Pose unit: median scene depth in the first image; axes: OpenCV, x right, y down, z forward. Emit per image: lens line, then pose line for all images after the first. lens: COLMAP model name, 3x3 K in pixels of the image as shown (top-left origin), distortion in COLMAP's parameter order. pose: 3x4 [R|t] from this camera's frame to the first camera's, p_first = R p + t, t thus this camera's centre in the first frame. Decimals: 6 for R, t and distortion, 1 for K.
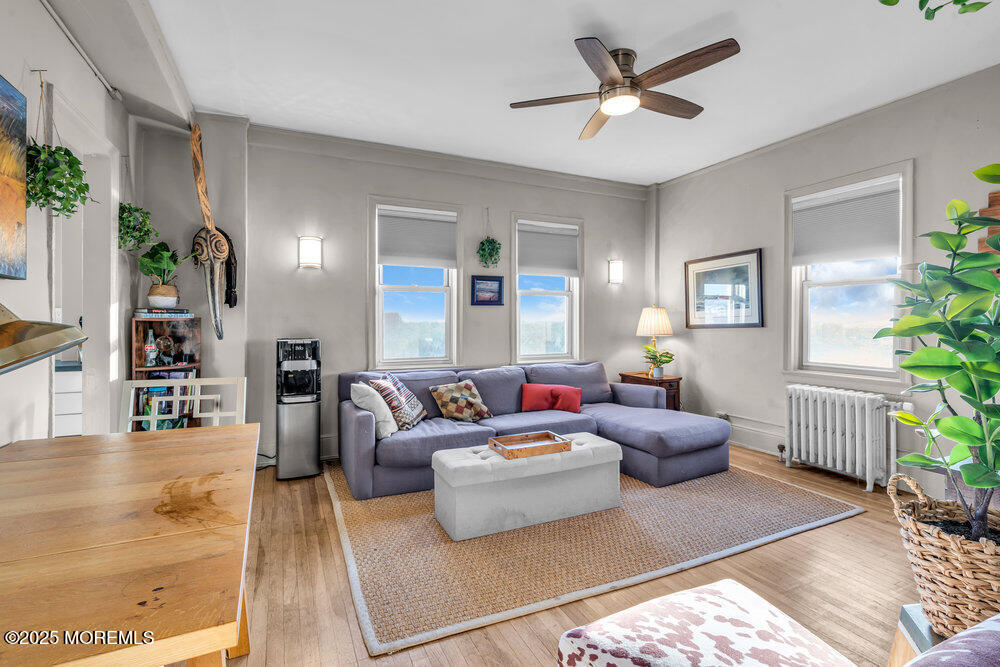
lens RADIAL K [[456.7, 0, 497.3], [0, 456.7, 324.8], [0, 0, 1]] dist [0.001774, 0.002544]
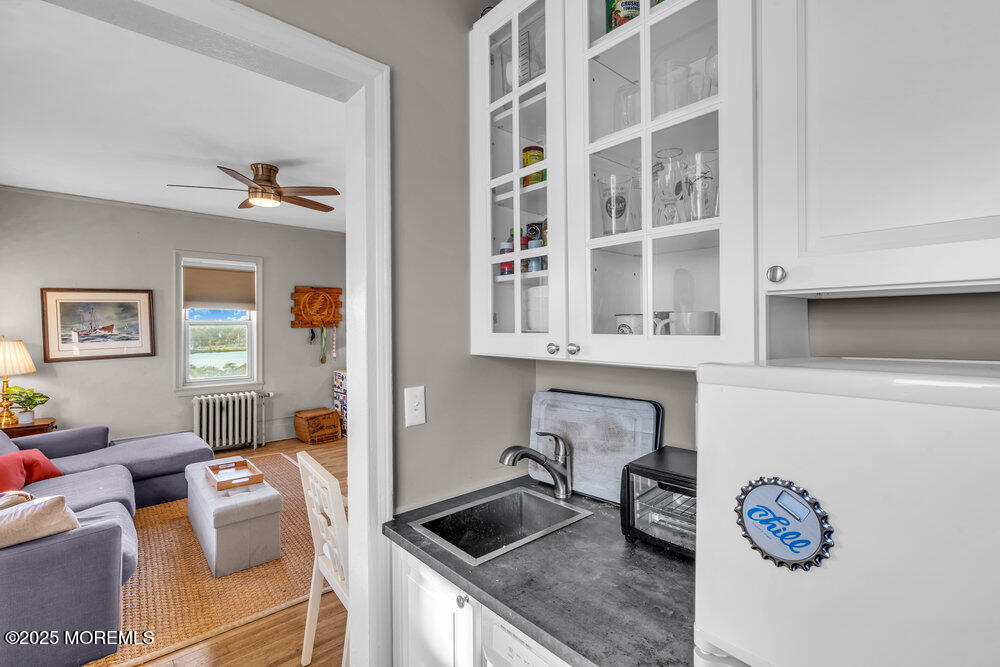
lens RADIAL K [[456.7, 0, 493.4], [0, 456.7, 327.0], [0, 0, 1]] dist [0.001774, 0.002544]
pose [[-0.260658, -0.001619, 0.965430, -0.770945], [0.013976, 0.999887, 0.005451, -0.062251], [-0.965330, 0.014914, -0.260606, 0.433822]]
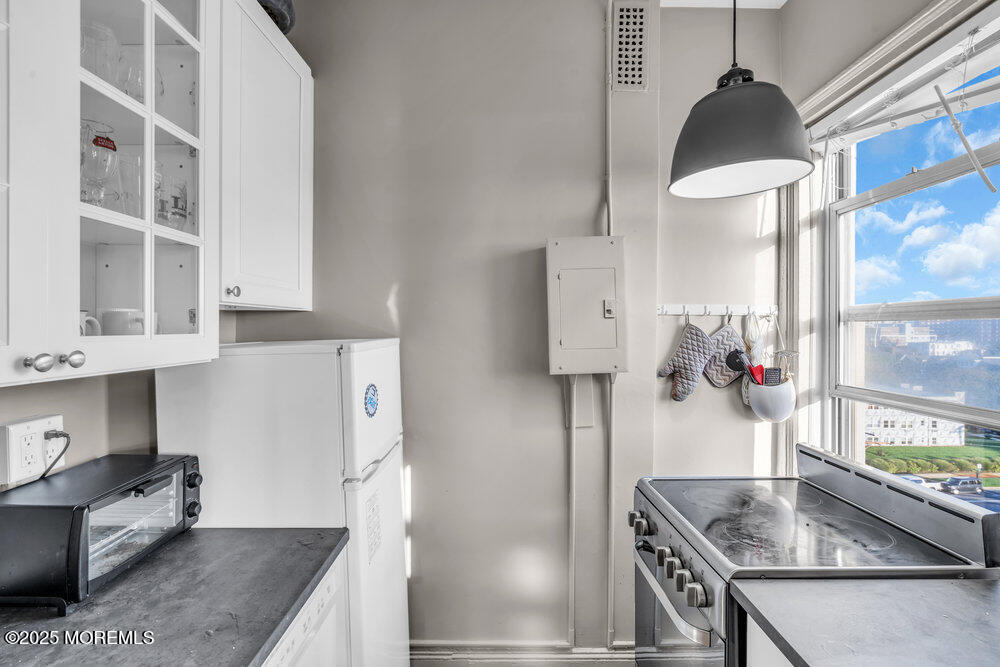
lens RADIAL K [[456.7, 0, 494.6], [0, 456.7, 331.1], [0, 0, 1]] dist [0.001774, 0.002544]
pose [[-0.432642, 0.001364, -0.901565, -0.370919], [-0.004828, 0.999981, 0.003830, -0.059583], [0.901553, 0.006009, -0.432627, 0.563550]]
